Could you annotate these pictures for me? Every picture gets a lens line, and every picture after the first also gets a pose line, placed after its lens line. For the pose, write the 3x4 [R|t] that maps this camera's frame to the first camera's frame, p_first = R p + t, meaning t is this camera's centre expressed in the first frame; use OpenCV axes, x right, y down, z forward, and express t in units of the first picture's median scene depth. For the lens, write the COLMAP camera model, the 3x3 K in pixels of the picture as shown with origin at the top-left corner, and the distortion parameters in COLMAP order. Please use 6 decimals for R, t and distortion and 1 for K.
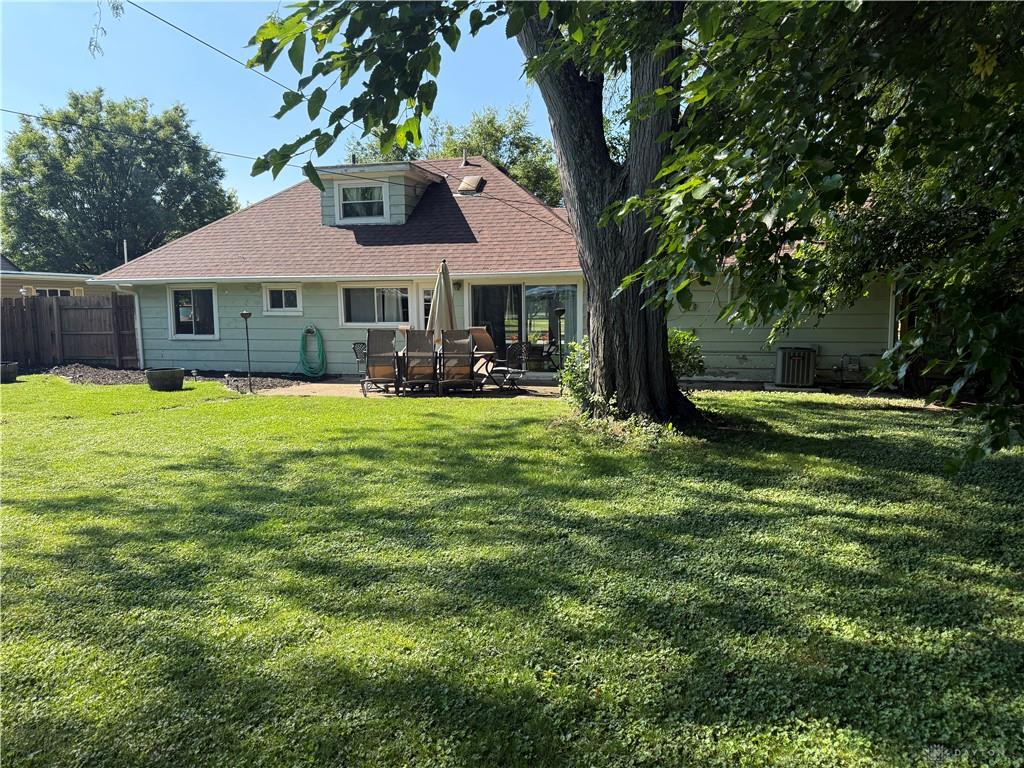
lens RADIAL K [[723.9, 0, 514.2], [0, 723.9, 379.8], [0, 0, 1]] dist [0.050131, -0.021899]
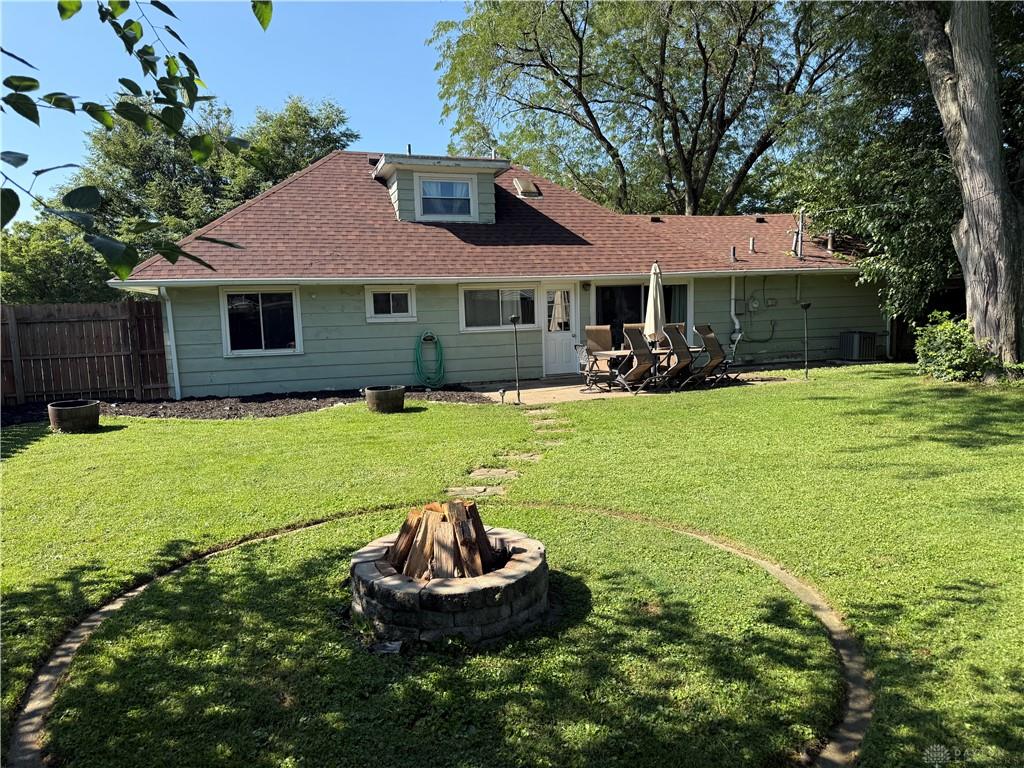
lens RADIAL K [[723.9, 0, 513.5], [0, 723.9, 391.5], [0, 0, 1]] dist [0.050131, -0.021899]
pose [[0.827744, -0.082580, 0.554995, -0.686525], [0.077855, 0.996446, 0.032150, -0.021055], [-0.555678, 0.016597, 0.831232, 0.187220]]
